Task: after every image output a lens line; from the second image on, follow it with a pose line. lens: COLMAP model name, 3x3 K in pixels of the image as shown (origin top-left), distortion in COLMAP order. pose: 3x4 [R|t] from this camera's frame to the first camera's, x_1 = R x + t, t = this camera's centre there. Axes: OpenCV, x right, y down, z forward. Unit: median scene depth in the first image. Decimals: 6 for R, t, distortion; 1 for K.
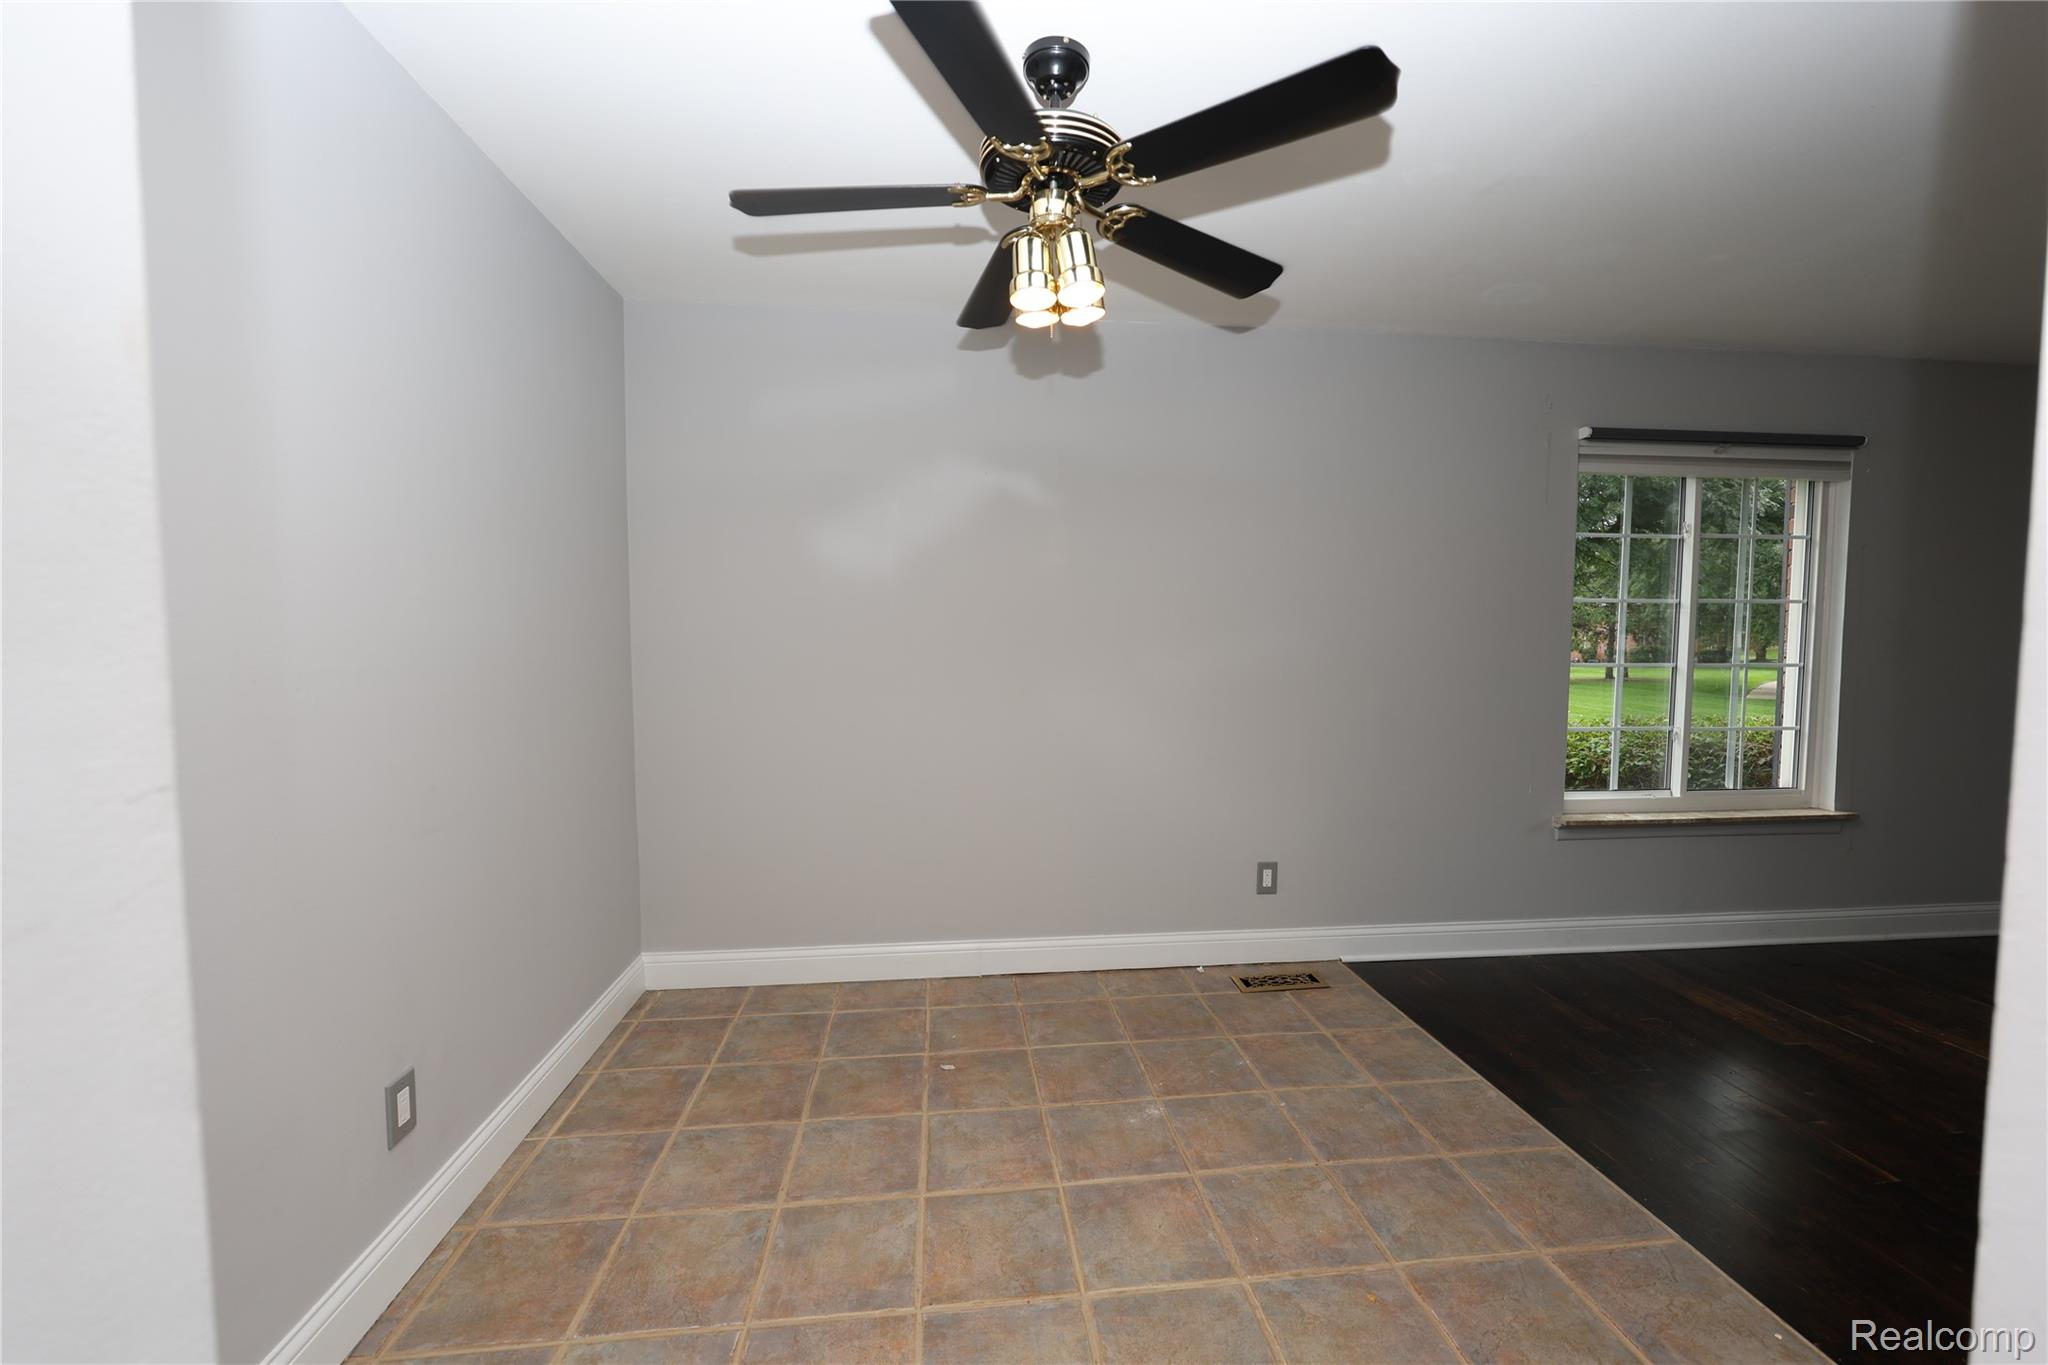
lens RADIAL K [[820.3, 0, 1025.3], [0, 820.3, 678.9], [0, 0, 1]] dist [0.001867, 0.000477]
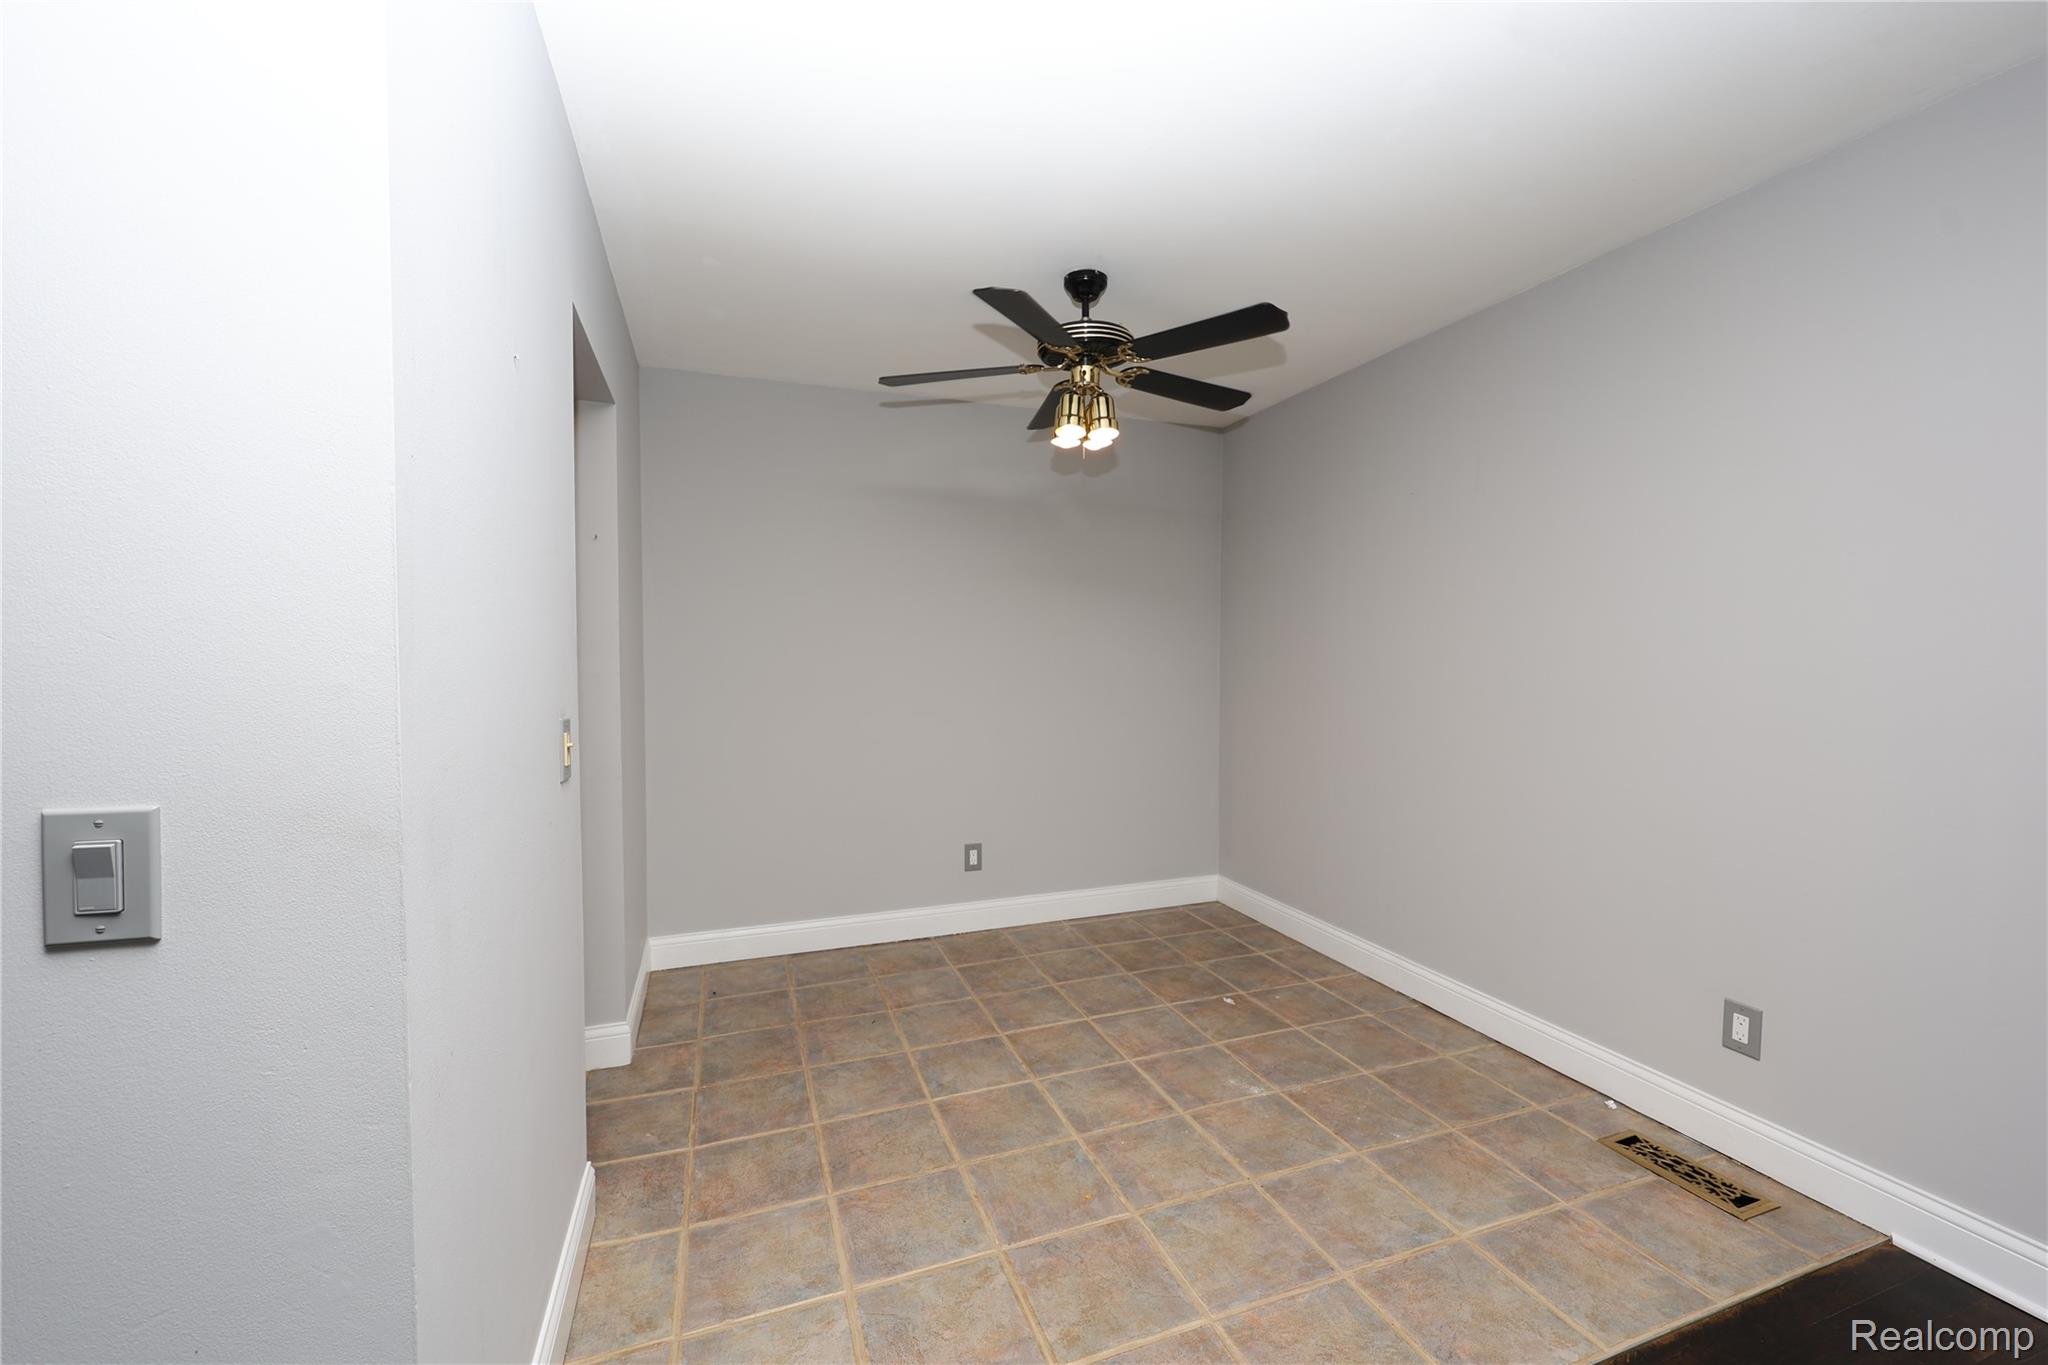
lens RADIAL K [[820.3, 0, 1028.1], [0, 820.3, 690.8], [0, 0, 1]] dist [0.001867, 0.000477]
pose [[0.239708, 0.040285, -0.970009, 1.050857], [-0.047406, 0.998433, 0.029750, -0.018308], [0.969687, 0.038853, 0.241242, 0.400281]]
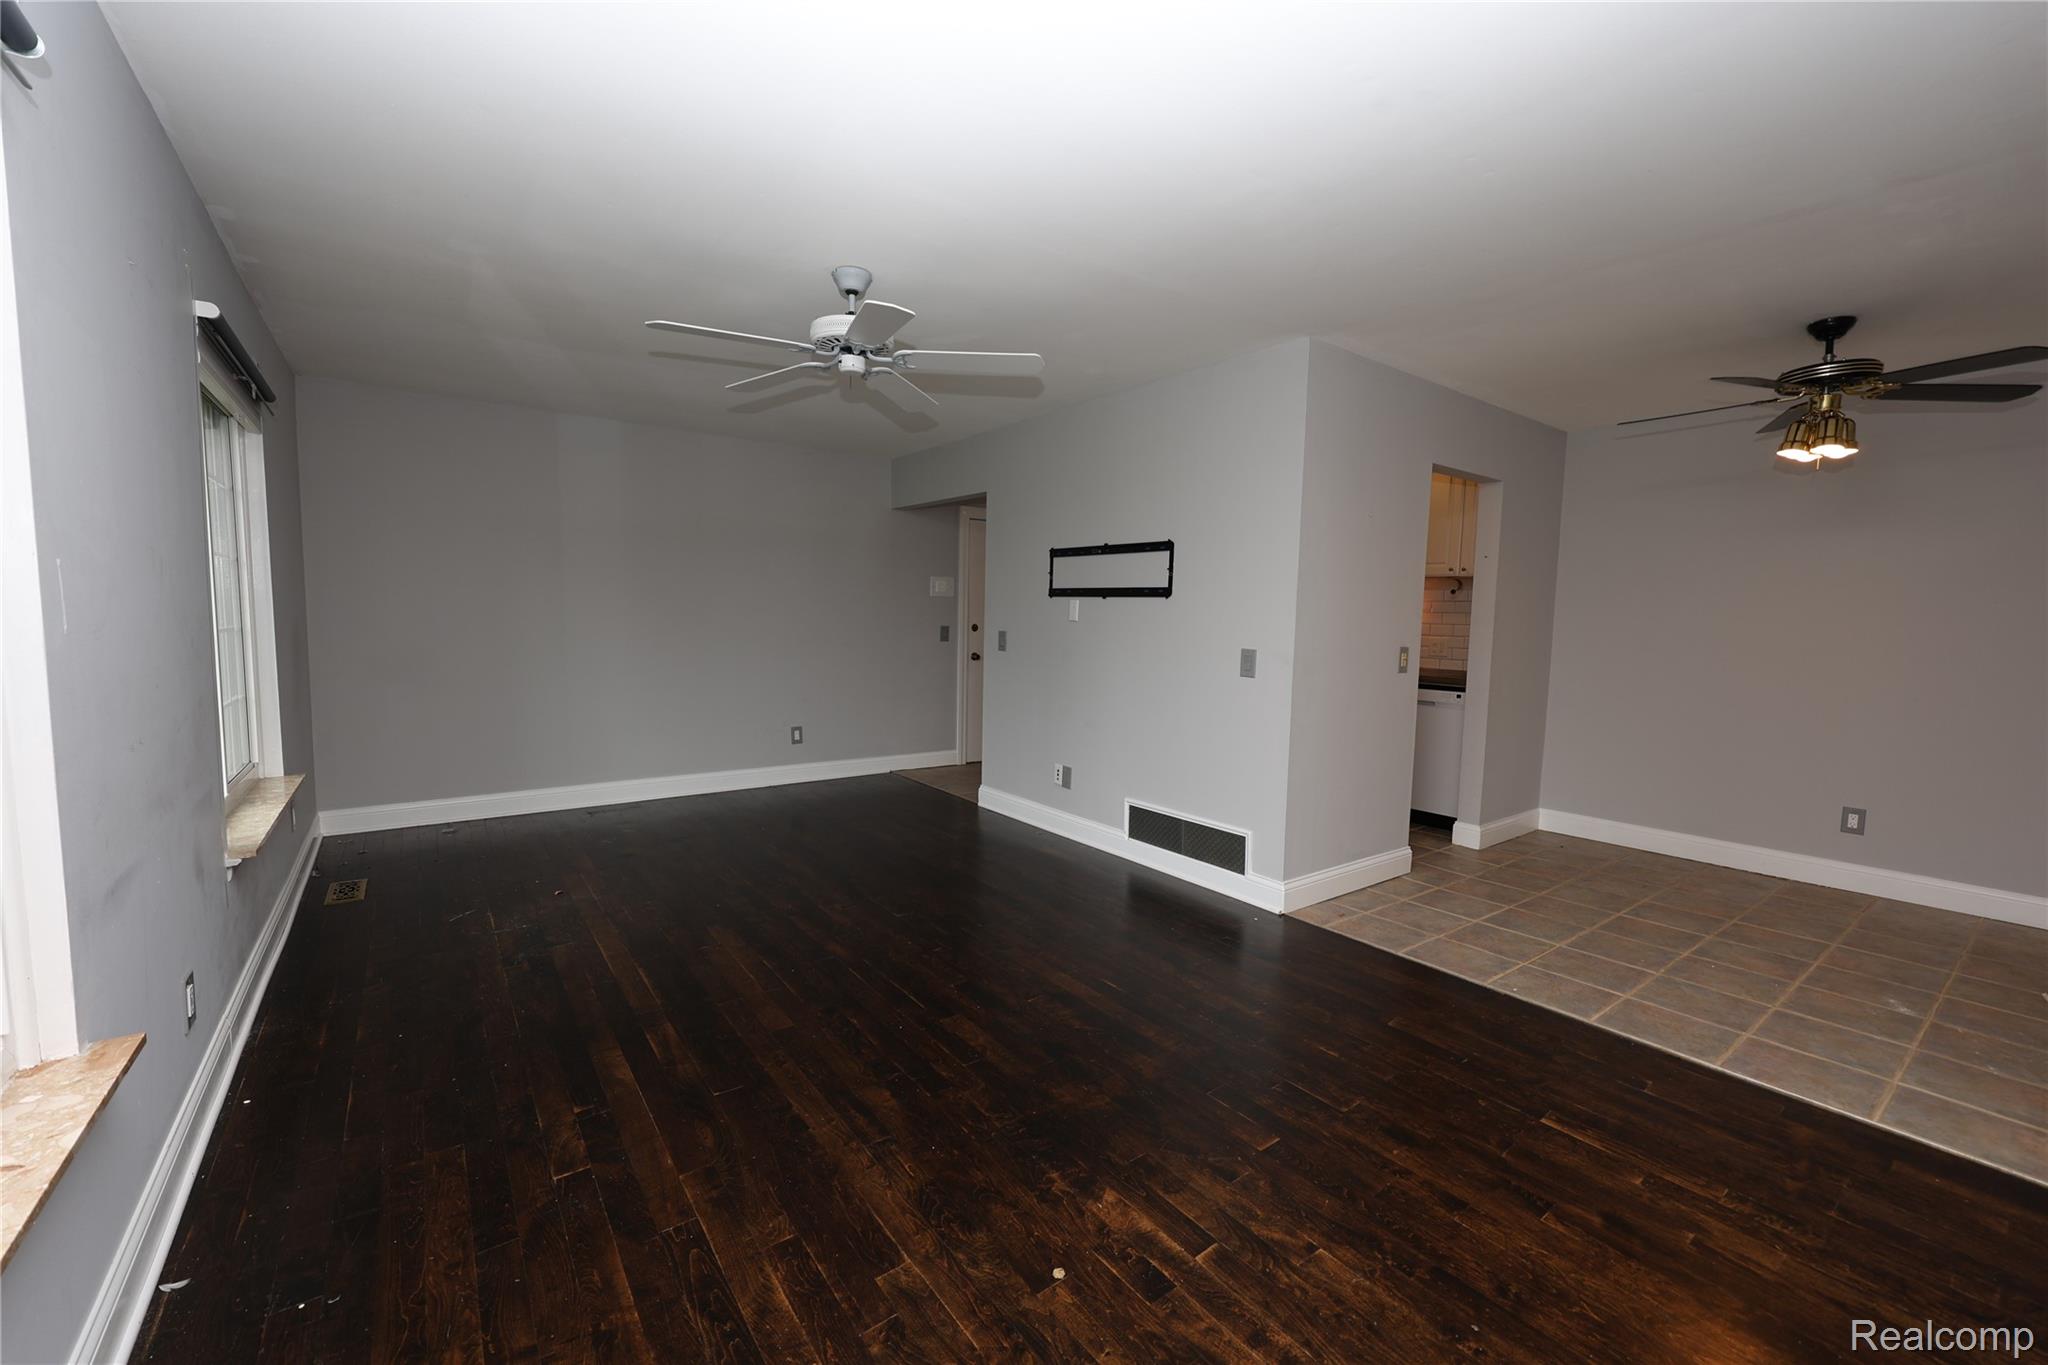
lens RADIAL K [[820.3, 0, 1019.1], [0, 820.3, 687.2], [0, 0, 1]] dist [0.001867, 0.000477]
pose [[-0.863005, 0.028288, -0.504404, 1.821844], [-0.045209, 0.990101, 0.132877, -0.061511], [0.503169, 0.137477, -0.853183, 1.245633]]
